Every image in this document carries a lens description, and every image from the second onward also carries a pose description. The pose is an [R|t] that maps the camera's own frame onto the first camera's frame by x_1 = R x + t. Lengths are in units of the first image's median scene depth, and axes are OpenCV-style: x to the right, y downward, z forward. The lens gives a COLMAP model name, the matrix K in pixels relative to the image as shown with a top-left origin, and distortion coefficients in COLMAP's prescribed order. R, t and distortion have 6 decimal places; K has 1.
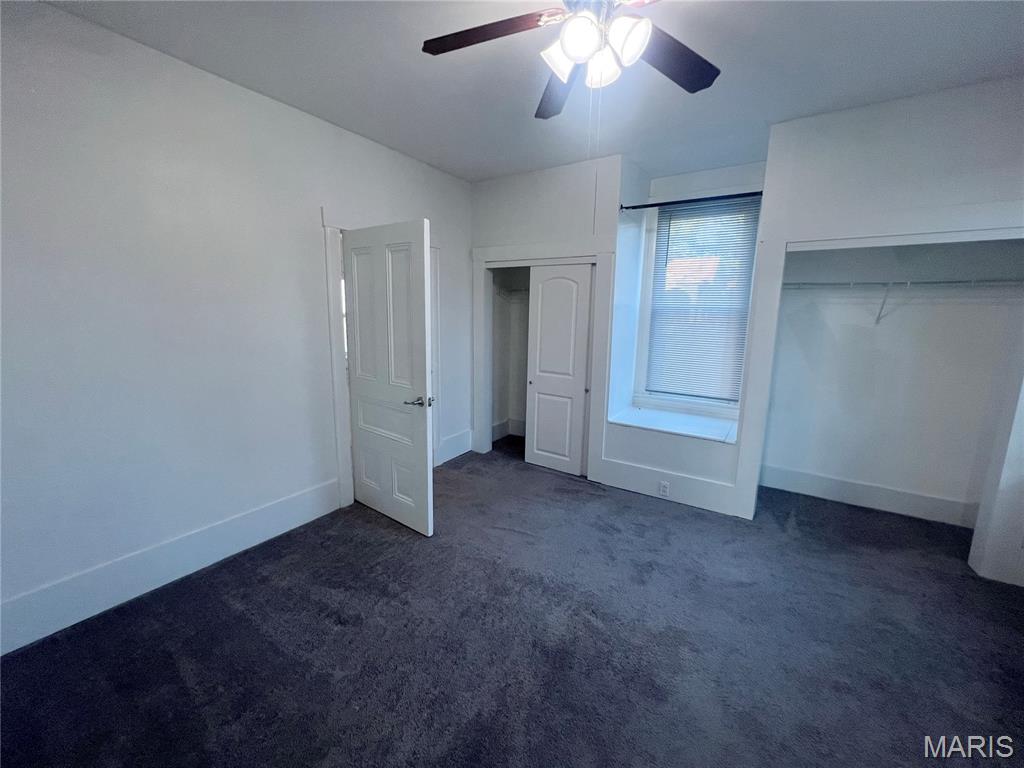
lens RADIAL K [[411.6, 0, 509.9], [0, 411.6, 380.8], [0, 0, 1]] dist [0.002569, 0.000505]
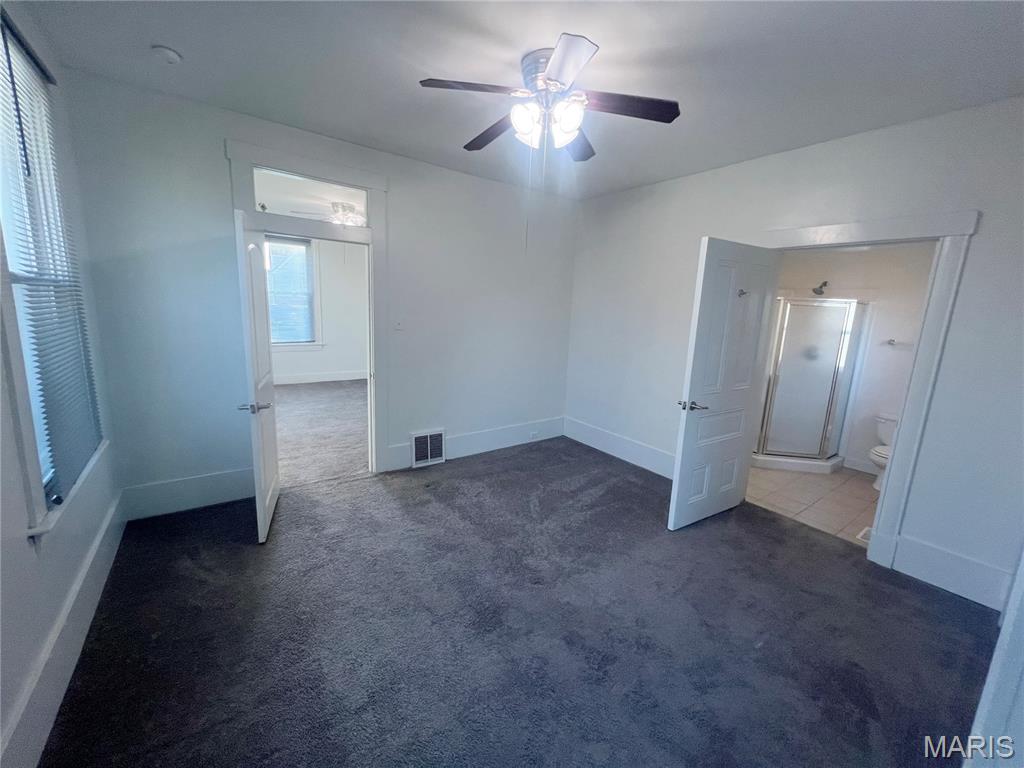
lens RADIAL K [[411.6, 0, 509.9], [0, 411.6, 380.8], [0, 0, 1]] dist [0.002569, 0.000505]
pose [[-0.359488, 0.130552, -0.923972, 1.021538], [-0.206837, 0.954387, 0.215322, -0.161812], [0.909938, 0.268517, -0.316087, 0.971609]]
